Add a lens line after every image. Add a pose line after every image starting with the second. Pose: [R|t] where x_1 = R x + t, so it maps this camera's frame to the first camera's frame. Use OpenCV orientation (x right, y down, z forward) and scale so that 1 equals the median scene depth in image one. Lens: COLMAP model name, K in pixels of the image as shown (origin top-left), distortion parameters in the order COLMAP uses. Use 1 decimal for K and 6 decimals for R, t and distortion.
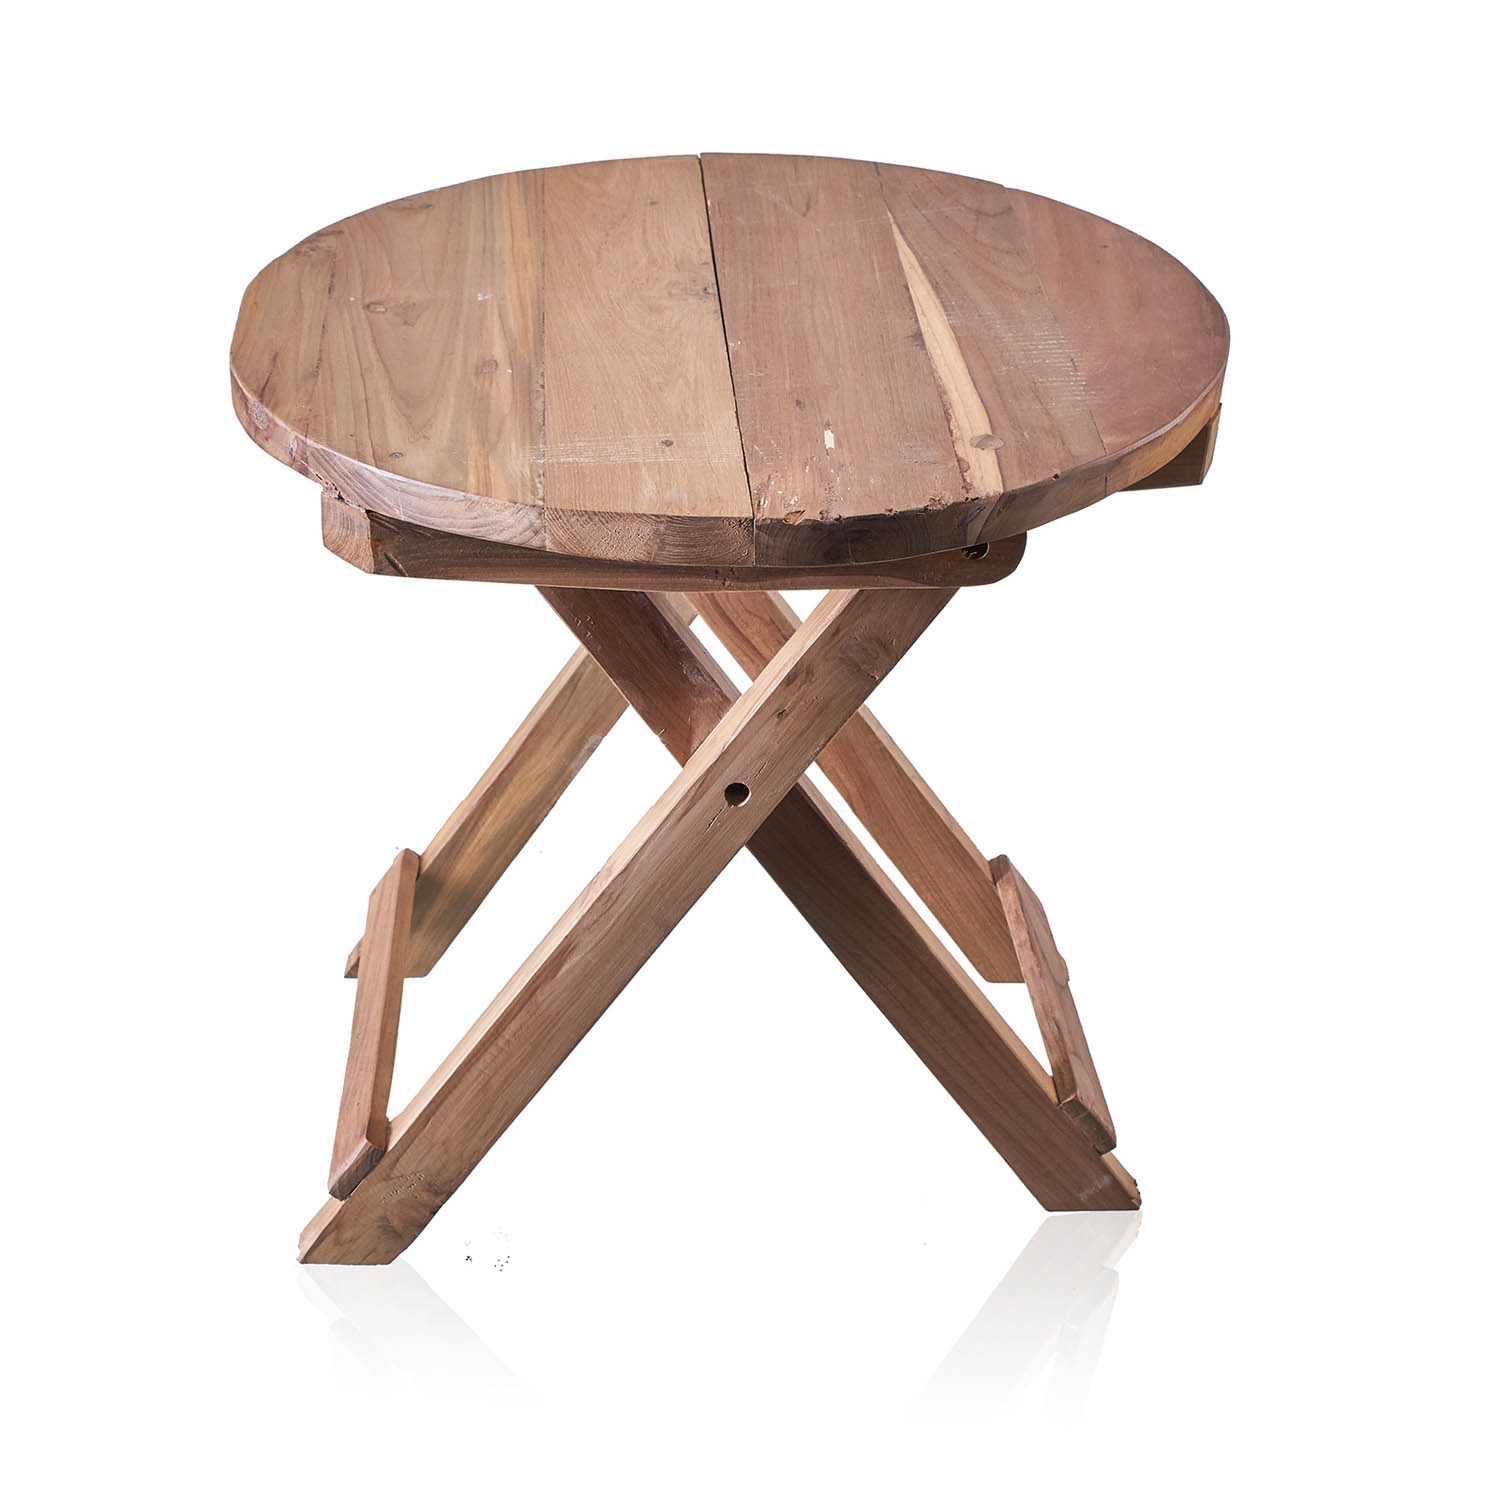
lens RADIAL K [[3007.5, 0, 775.1], [0, 3007.5, 764.5], [0, 0, 1]] dist [-0.004102, 0.000000]
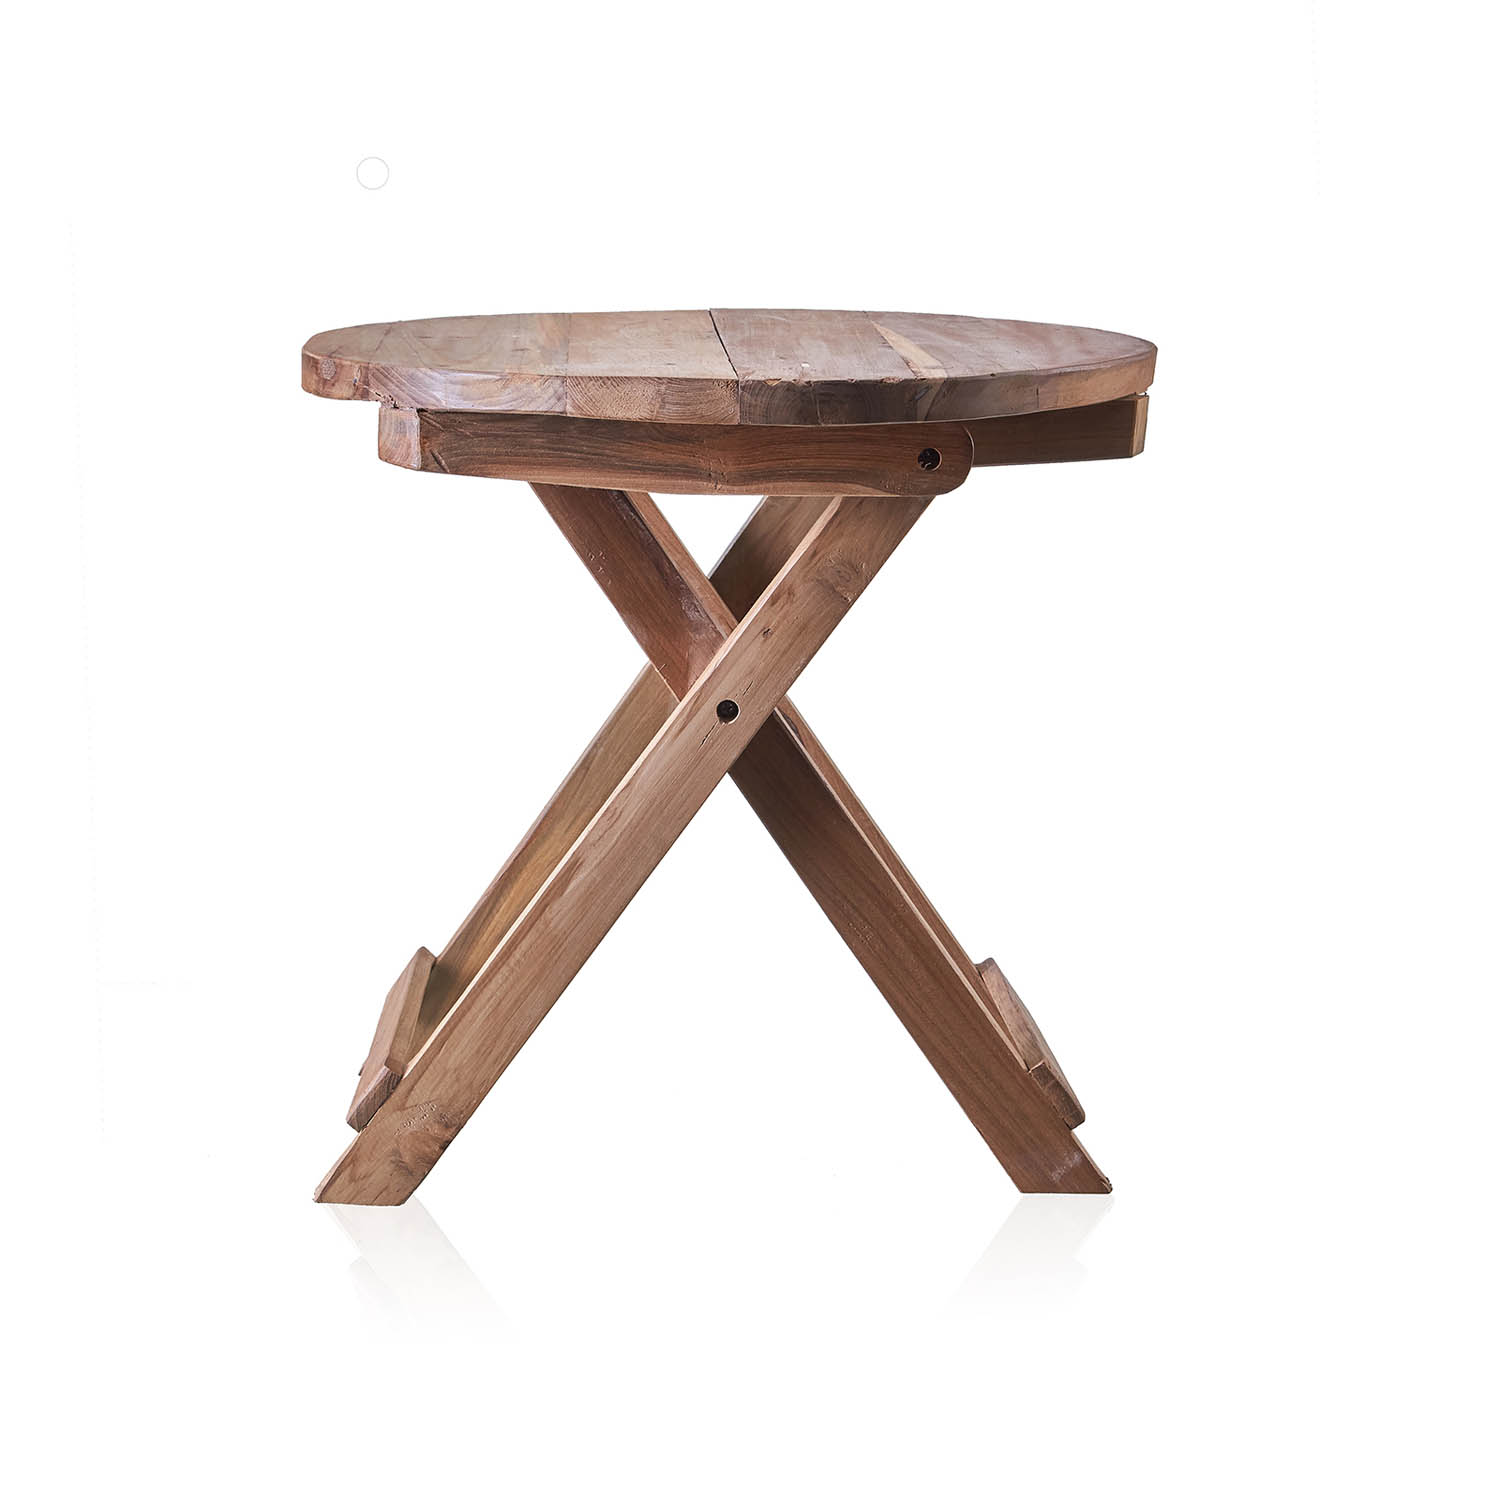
lens RADIAL K [[3796.8, 0, 747.4], [0, 3796.8, 756.9], [0, 0, 1]] dist [0.095552, 0.000000]
pose [[0.999642, 0.002520, -0.026653, 0.032160], [-0.011108, 0.944866, -0.327270, 0.481785], [0.024358, 0.327449, 0.944555, -0.339839]]
